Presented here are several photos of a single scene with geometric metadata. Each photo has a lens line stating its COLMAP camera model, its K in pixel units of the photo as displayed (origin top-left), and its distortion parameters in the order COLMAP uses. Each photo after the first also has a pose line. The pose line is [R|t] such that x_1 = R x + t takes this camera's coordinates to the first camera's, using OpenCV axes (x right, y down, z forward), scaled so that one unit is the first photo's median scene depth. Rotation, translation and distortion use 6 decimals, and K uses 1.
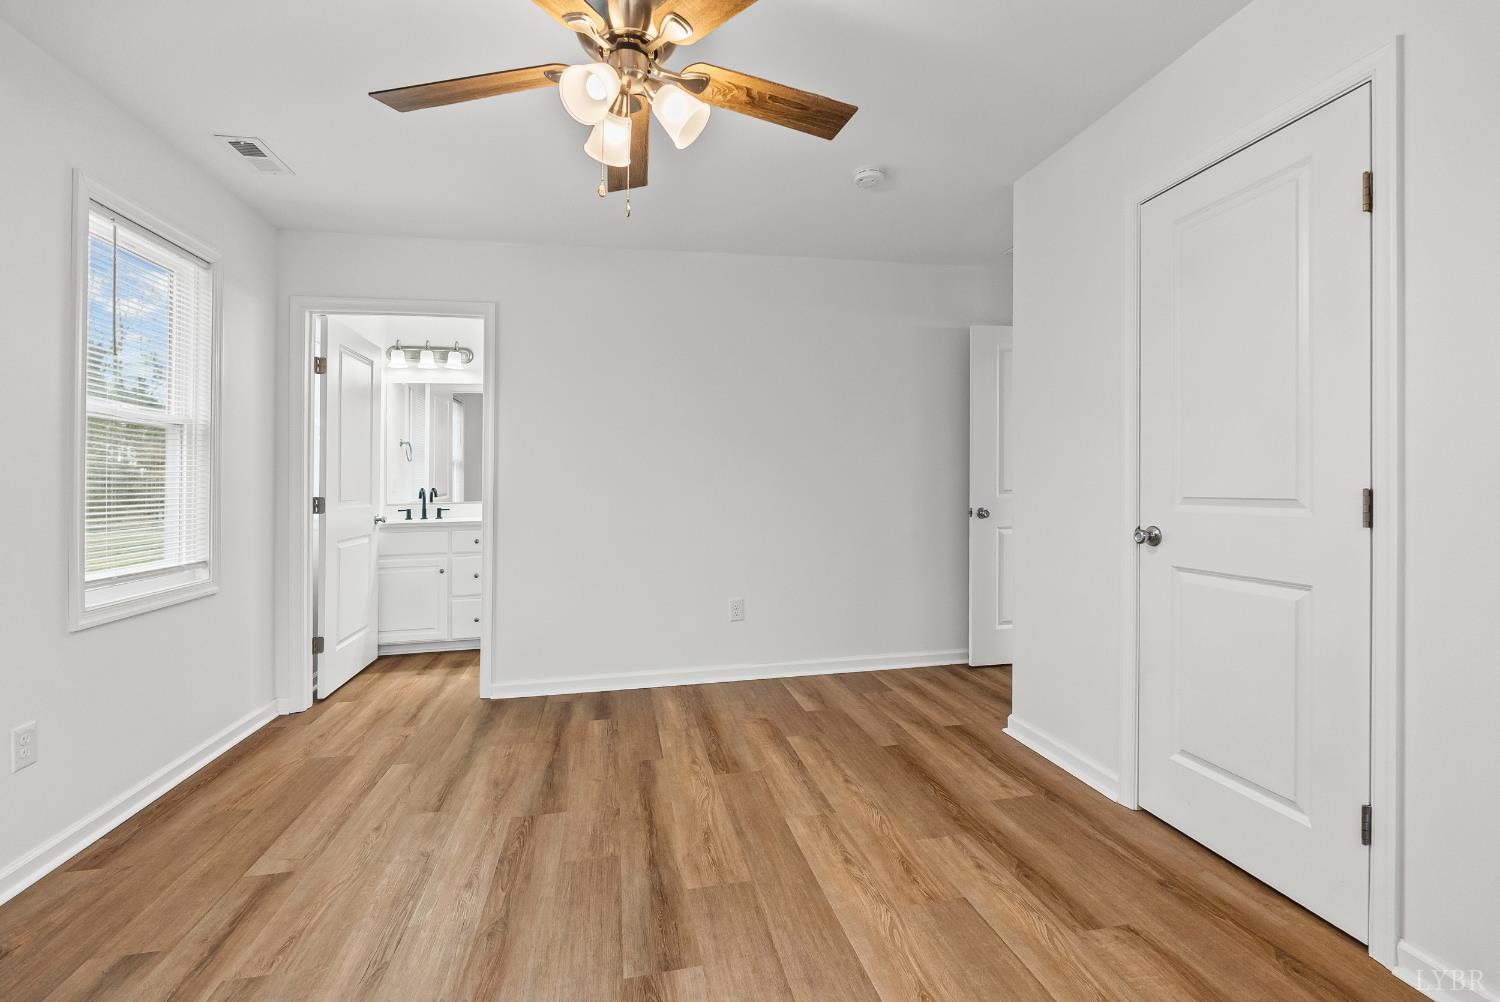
lens RADIAL K [[660.2, 0, 747.9], [0, 660.2, 495.8], [0, 0, 1]] dist [0.000861, 0.001575]
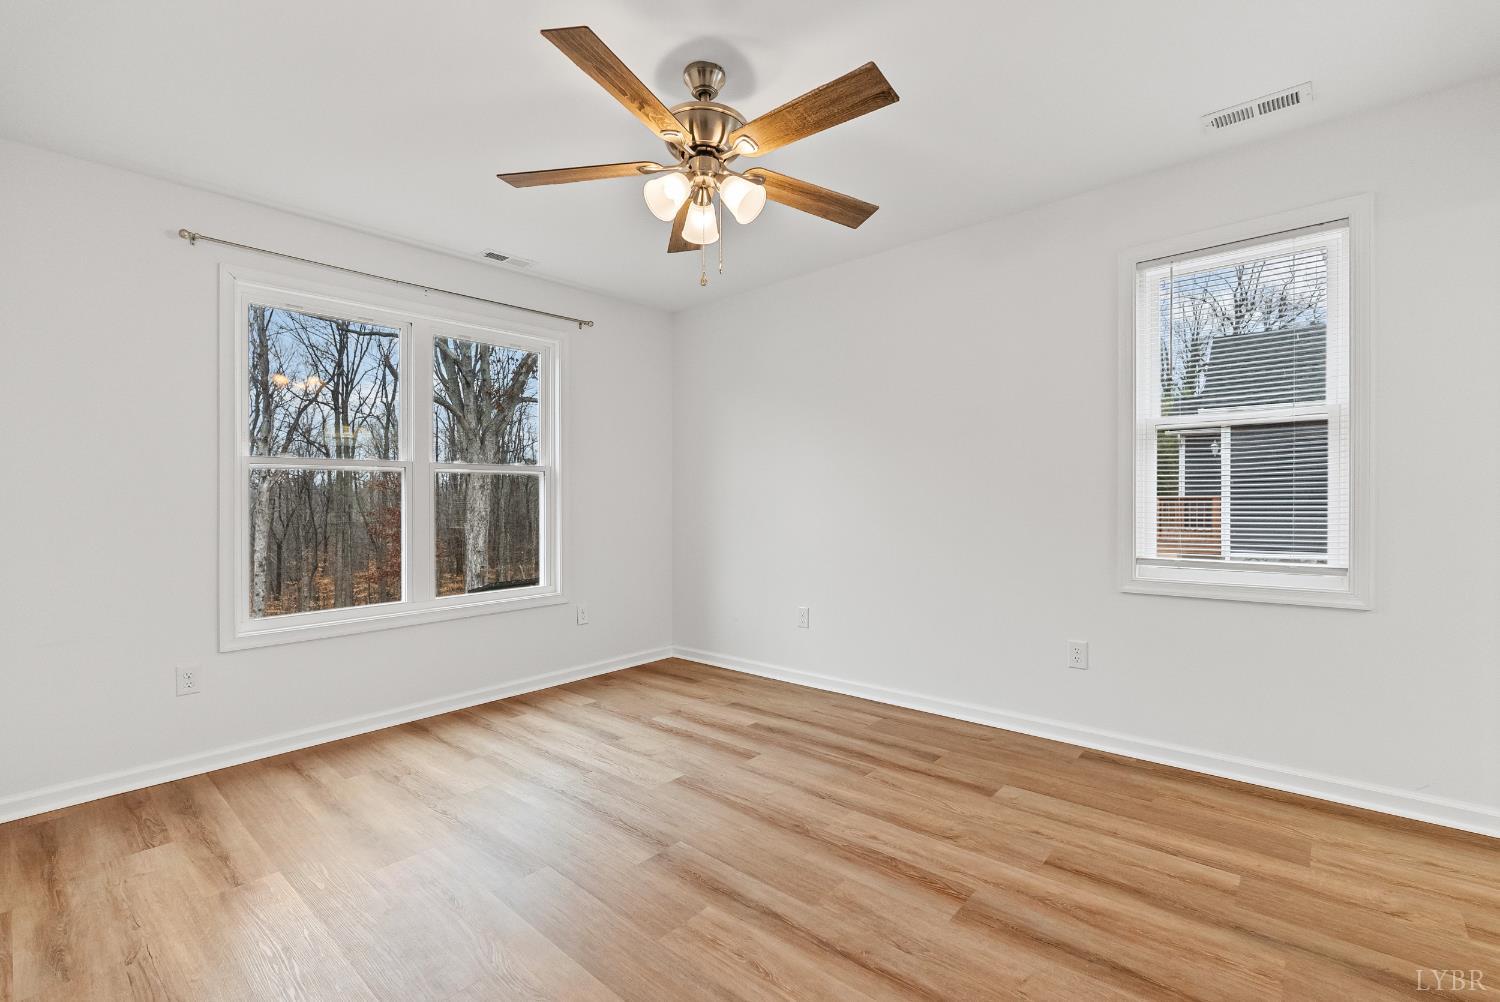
lens RADIAL K [[660.2, 0, 757.3], [0, 660.2, 507.6], [0, 0, 1]] dist [0.000861, 0.001575]
pose [[-0.791148, 0.039571, -0.610344, 0.369572], [0.019134, 0.999018, 0.039968, -0.035681], [0.611326, 0.019942, -0.791128, 1.551470]]
